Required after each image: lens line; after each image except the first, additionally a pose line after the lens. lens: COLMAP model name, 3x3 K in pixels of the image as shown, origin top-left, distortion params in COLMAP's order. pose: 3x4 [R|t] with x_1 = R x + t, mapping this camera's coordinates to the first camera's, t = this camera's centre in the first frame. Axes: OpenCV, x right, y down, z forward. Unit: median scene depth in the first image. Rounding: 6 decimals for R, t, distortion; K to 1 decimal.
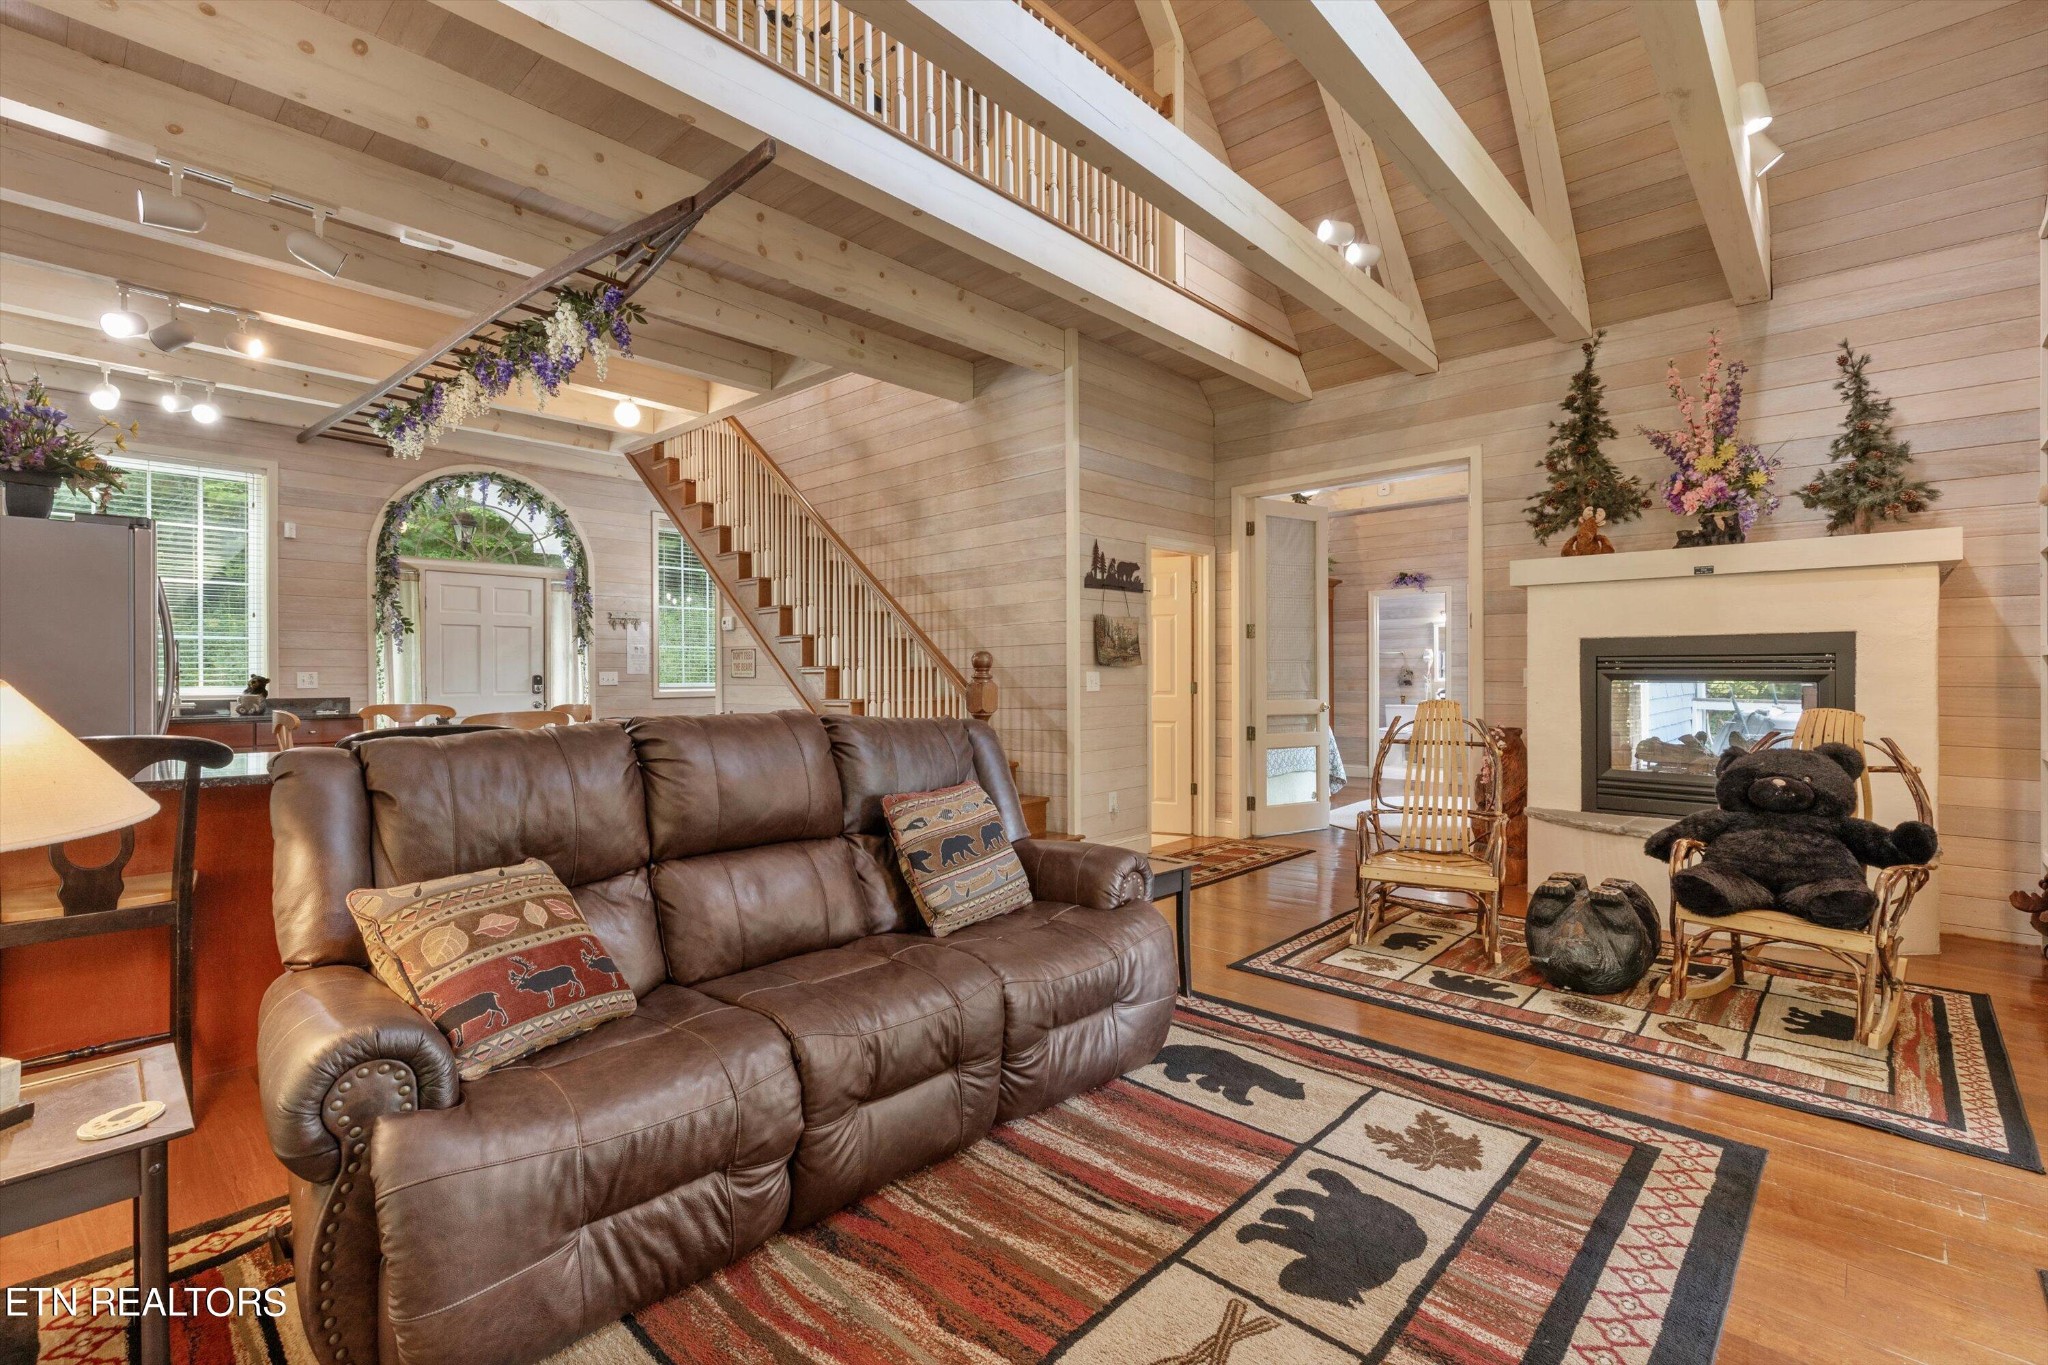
lens RADIAL K [[921.3, 0, 1021.9], [0, 921.3, 669.6], [0, 0, 1]] dist [0.005321, 0.000347]
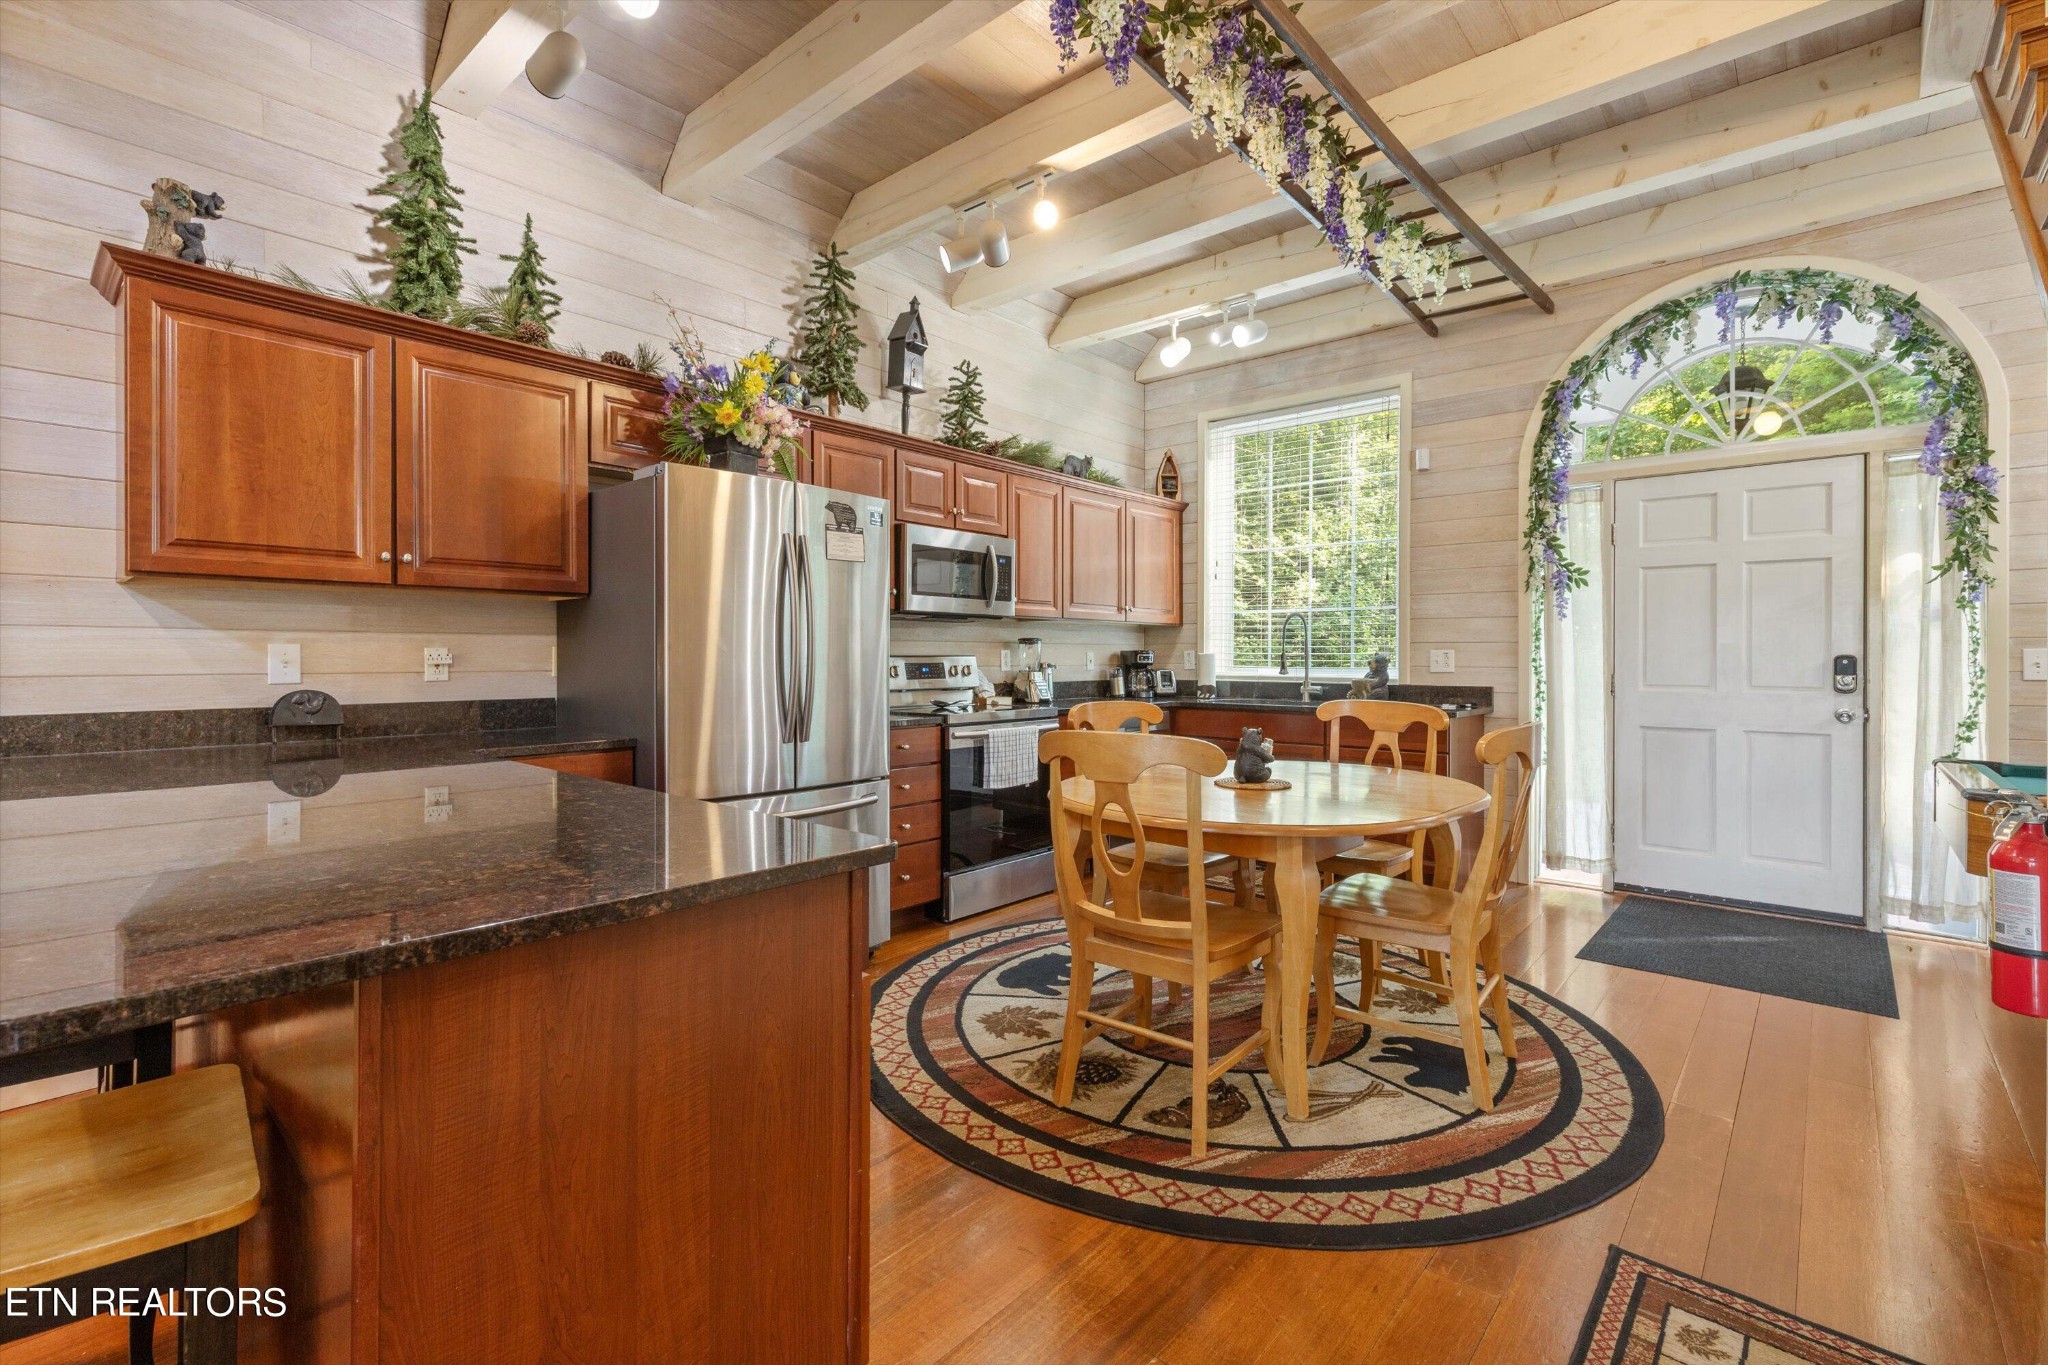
lens RADIAL K [[916.2, 0, 1023.0], [0, 916.2, 659.7], [0, 0, 1]] dist [0.002019, 0.000004]
pose [[0.024536, 0.007286, -0.999672, -0.086931], [0.003820, 0.999965, 0.007382, 0.005619], [0.999692, -0.004000, 0.024507, 0.946413]]
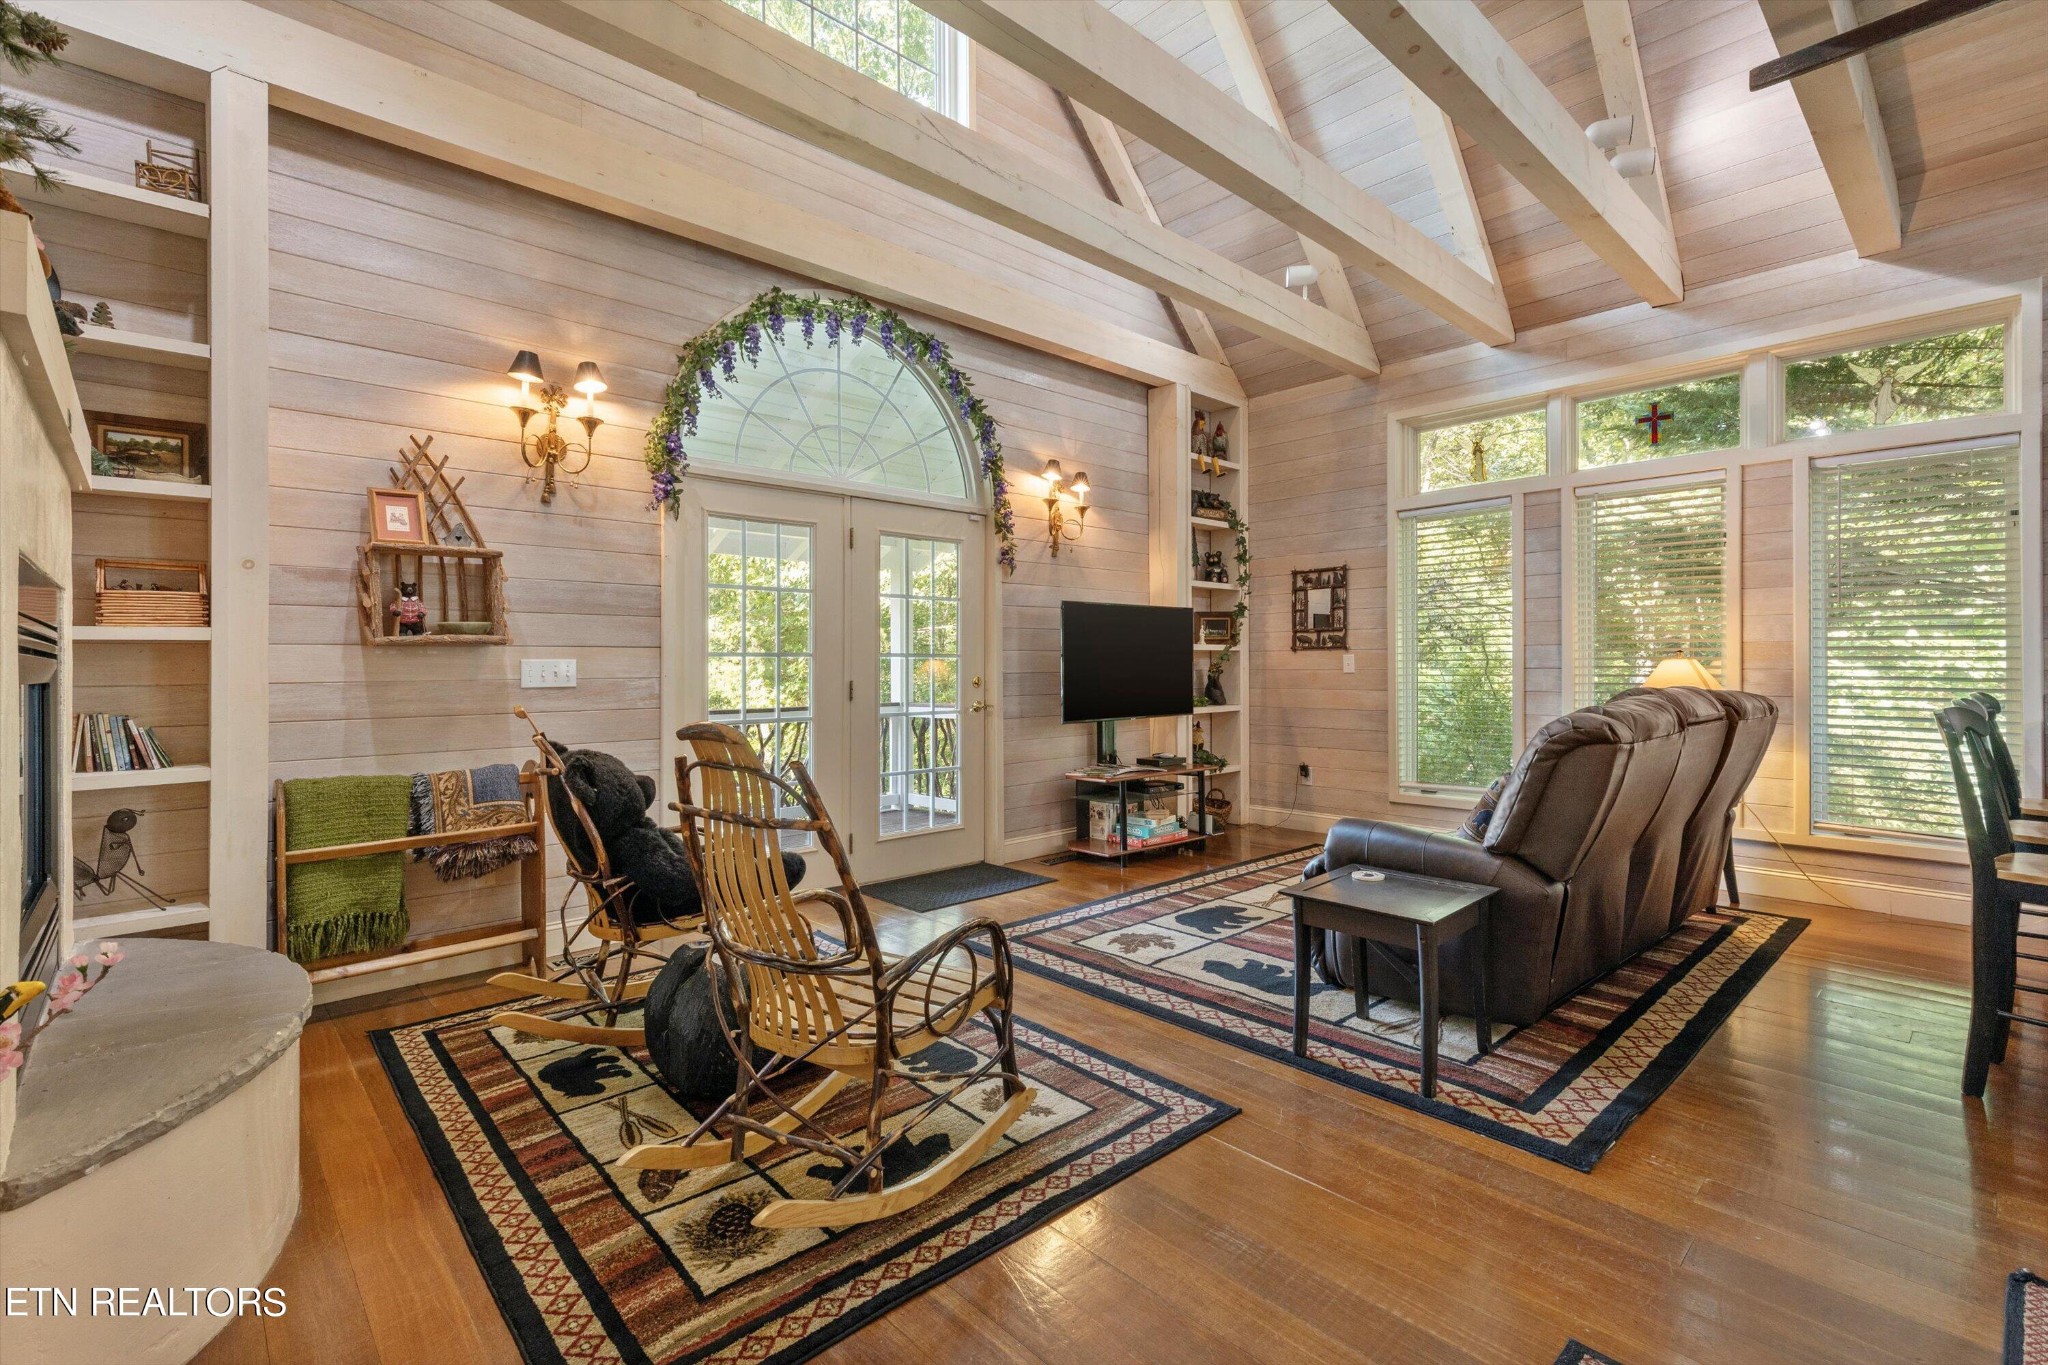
lens RADIAL K [[916.2, 0, 1023.0], [0, 916.2, 659.7], [0, 0, 1]] dist [0.002019, 0.000004]
pose [[-0.996937, 0.006036, 0.077972, 0.248309], [0.005530, 0.999962, -0.006703, 0.006474], [-0.078009, -0.006252, -0.996933, 1.272863]]
